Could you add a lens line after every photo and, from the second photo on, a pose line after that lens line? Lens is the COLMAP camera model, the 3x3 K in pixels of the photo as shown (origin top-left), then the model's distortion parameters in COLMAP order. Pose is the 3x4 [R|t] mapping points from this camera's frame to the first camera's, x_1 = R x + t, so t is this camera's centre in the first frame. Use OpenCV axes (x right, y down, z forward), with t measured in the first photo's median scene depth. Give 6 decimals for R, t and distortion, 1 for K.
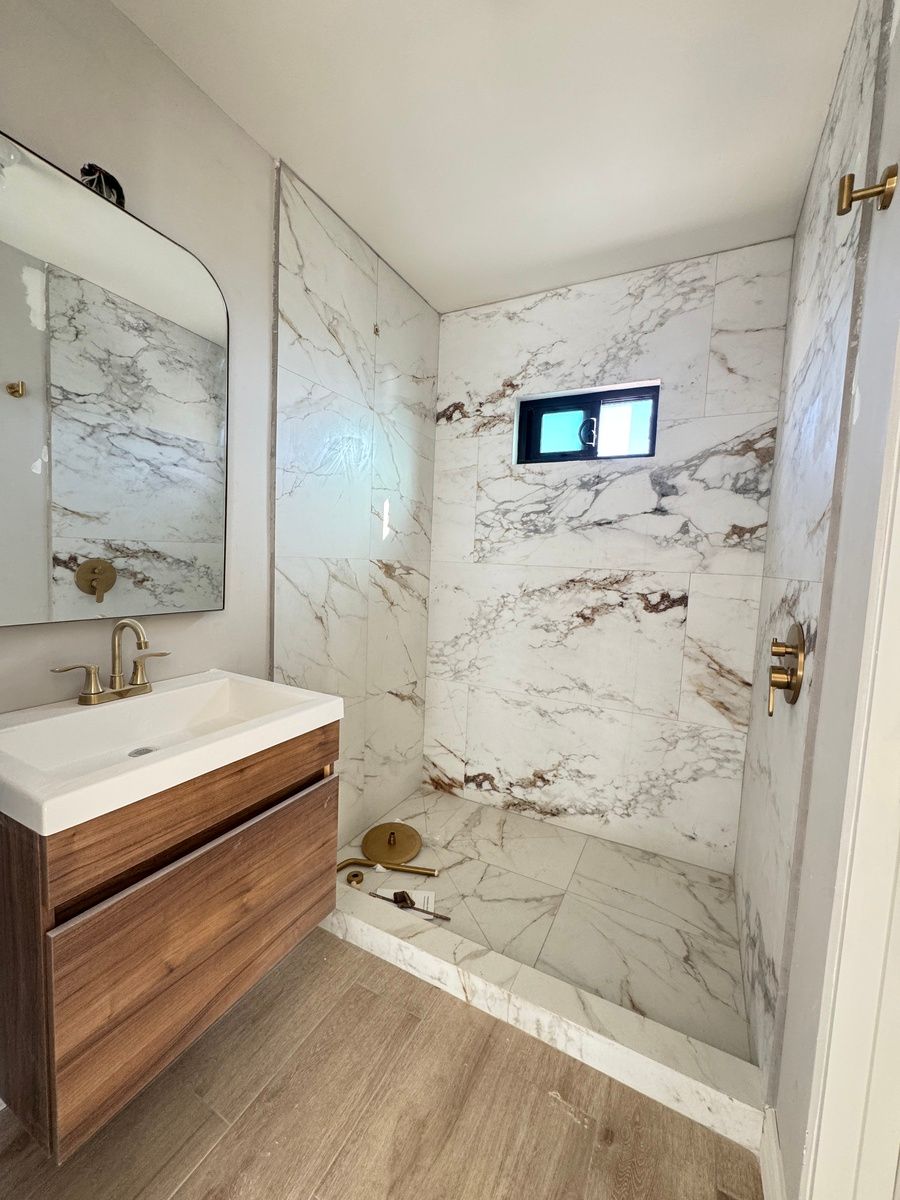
lens RADIAL K [[482.0, 0, 448.6], [0, 482.0, 600.4], [0, 0, 1]] dist [-0.005868, 0.000040]
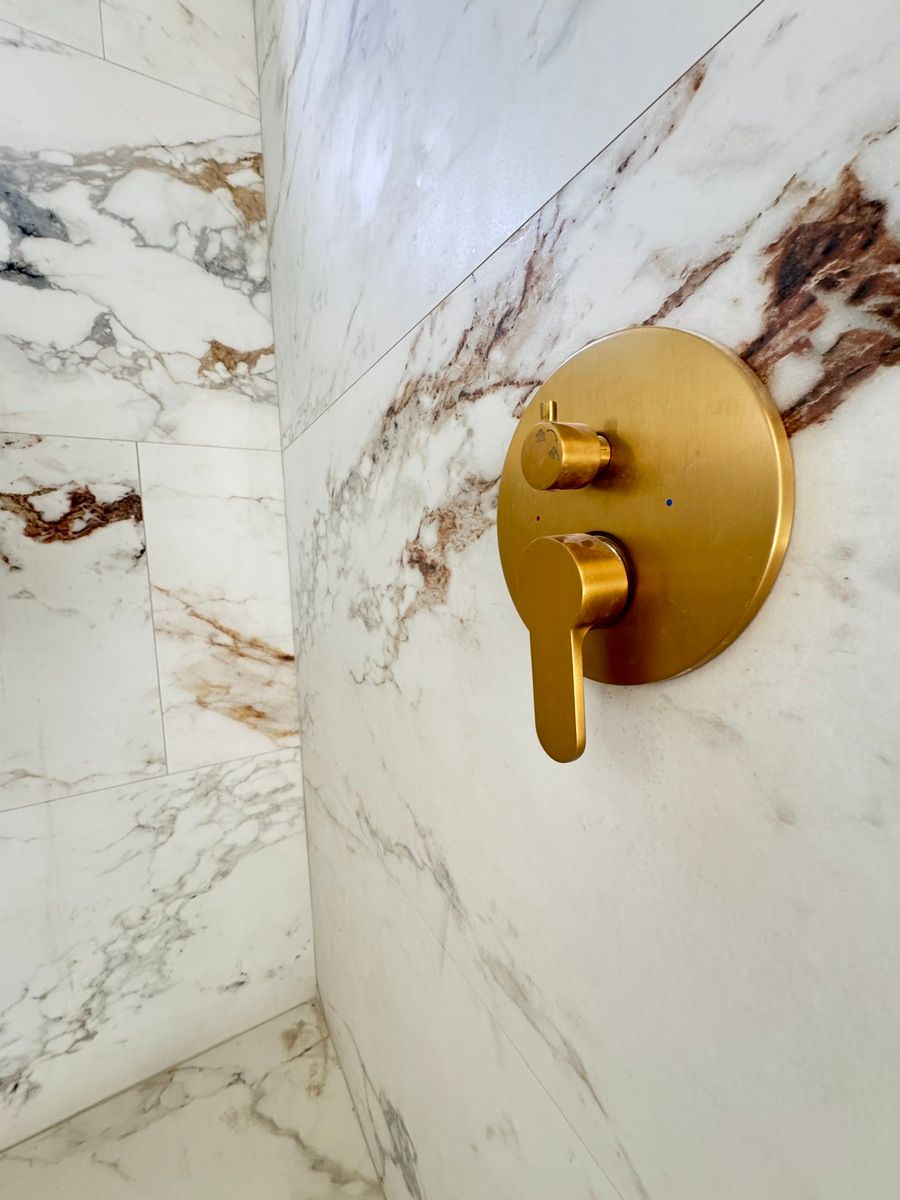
lens RADIAL K [[482.0, 0, 449.5], [0, 482.0, 596.2], [0, 0, 1]] dist [-0.005868, 0.000040]
pose [[0.531934, -0.135475, 0.835878, 0.271158], [0.133672, 0.988177, 0.075093, 0.087519], [-0.836169, 0.071788, 0.543754, 0.537434]]
